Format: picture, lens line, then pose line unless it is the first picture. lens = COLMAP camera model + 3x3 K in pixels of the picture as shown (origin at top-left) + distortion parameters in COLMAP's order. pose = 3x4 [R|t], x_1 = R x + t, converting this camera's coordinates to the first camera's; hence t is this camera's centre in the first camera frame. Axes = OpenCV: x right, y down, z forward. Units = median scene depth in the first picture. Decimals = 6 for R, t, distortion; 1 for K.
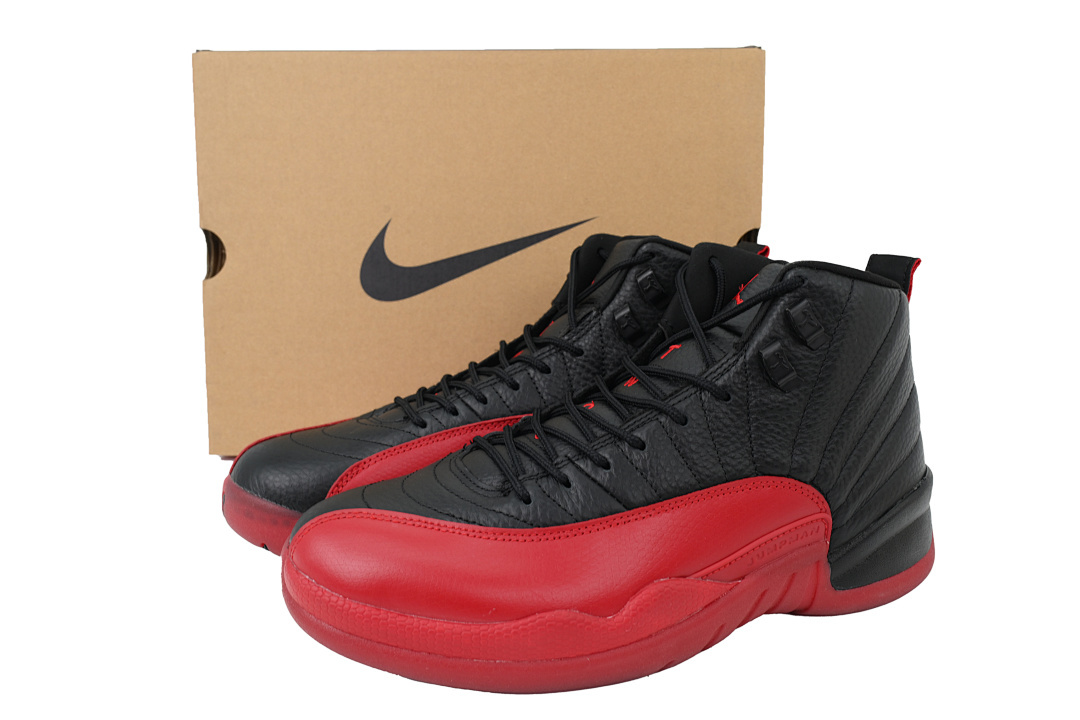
lens RADIAL K [[910.2, 0, 540.0], [0, 910.2, 360.0], [0, 0, 1]] dist [0.002466, -0.001684]
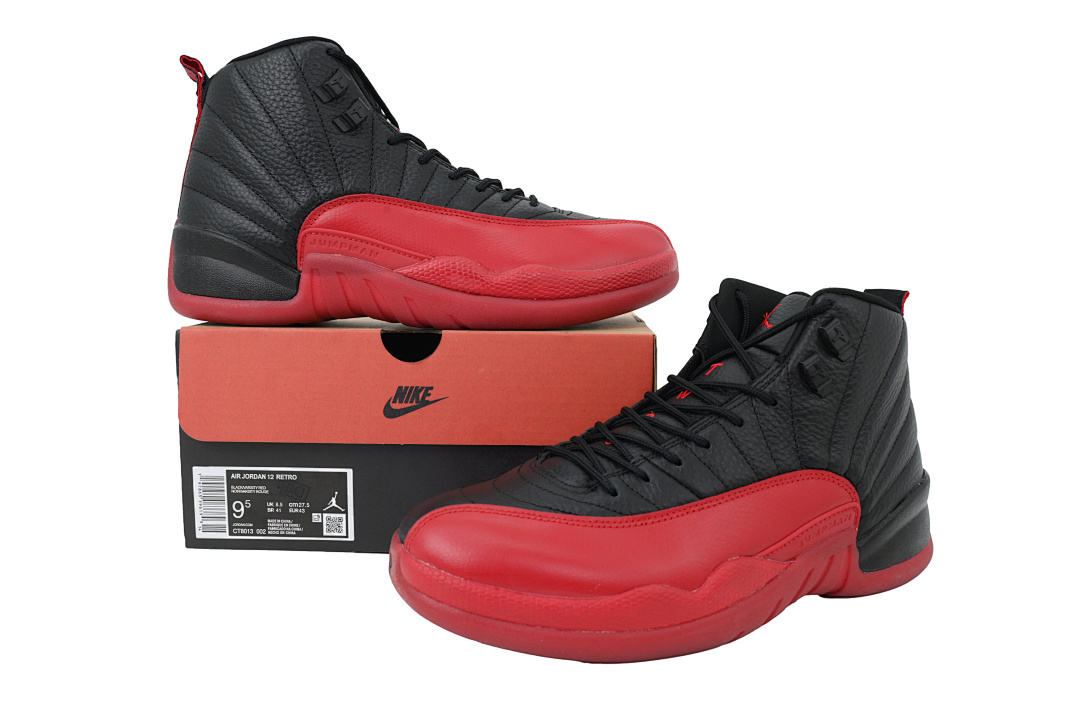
lens RADIAL K [[910.2, 0, 540.0], [0, 910.2, 360.0], [0, 0, 1]] dist [0.002466, -0.001684]
pose [[0.993062, -0.007397, 0.117358, -0.230848], [0.017335, 0.996324, -0.083890, 0.079468], [-0.116306, 0.085343, 0.989540, -0.126606]]
